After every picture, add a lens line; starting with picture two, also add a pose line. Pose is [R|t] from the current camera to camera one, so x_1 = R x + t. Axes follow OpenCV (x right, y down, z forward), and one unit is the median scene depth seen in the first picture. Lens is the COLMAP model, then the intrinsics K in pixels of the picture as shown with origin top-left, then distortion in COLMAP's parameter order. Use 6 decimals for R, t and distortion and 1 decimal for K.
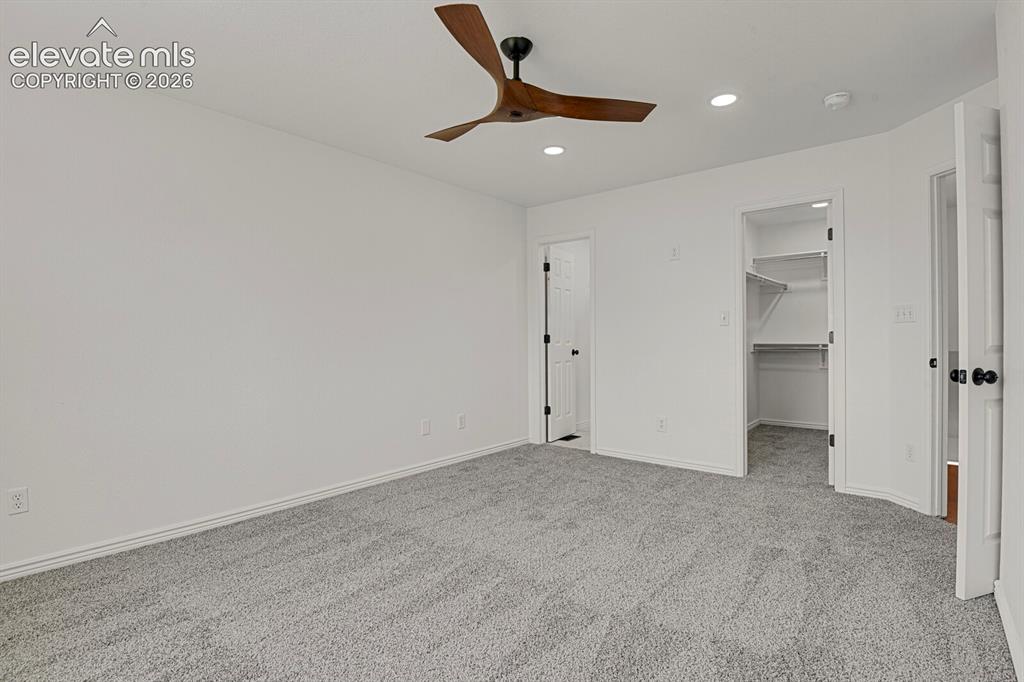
lens RADIAL K [[495.1, 0, 512.0], [0, 495.1, 341.0], [0, 0, 1]] dist [-0.021309, -0.000569]
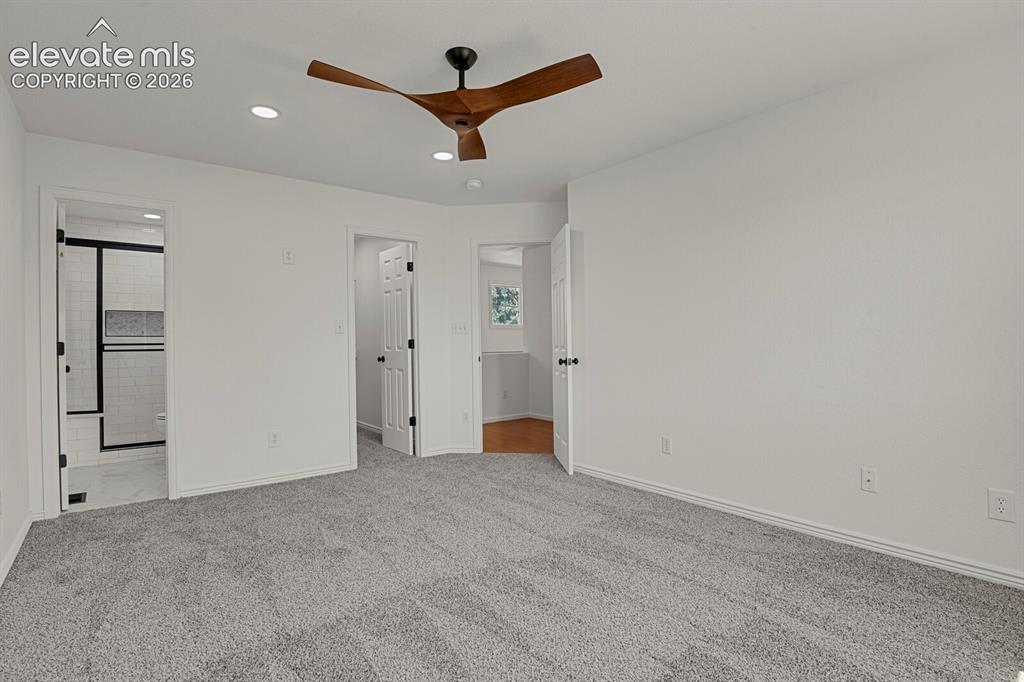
lens RADIAL K [[495.1, 0, 512.0], [0, 495.1, 341.0], [0, 0, 1]] dist [-0.021309, -0.000569]
pose [[0.211773, 0.008070, 0.977286, -0.714346], [0.016347, 0.999797, -0.011798, 0.003419], [-0.977182, 0.018474, 0.211598, 0.510521]]
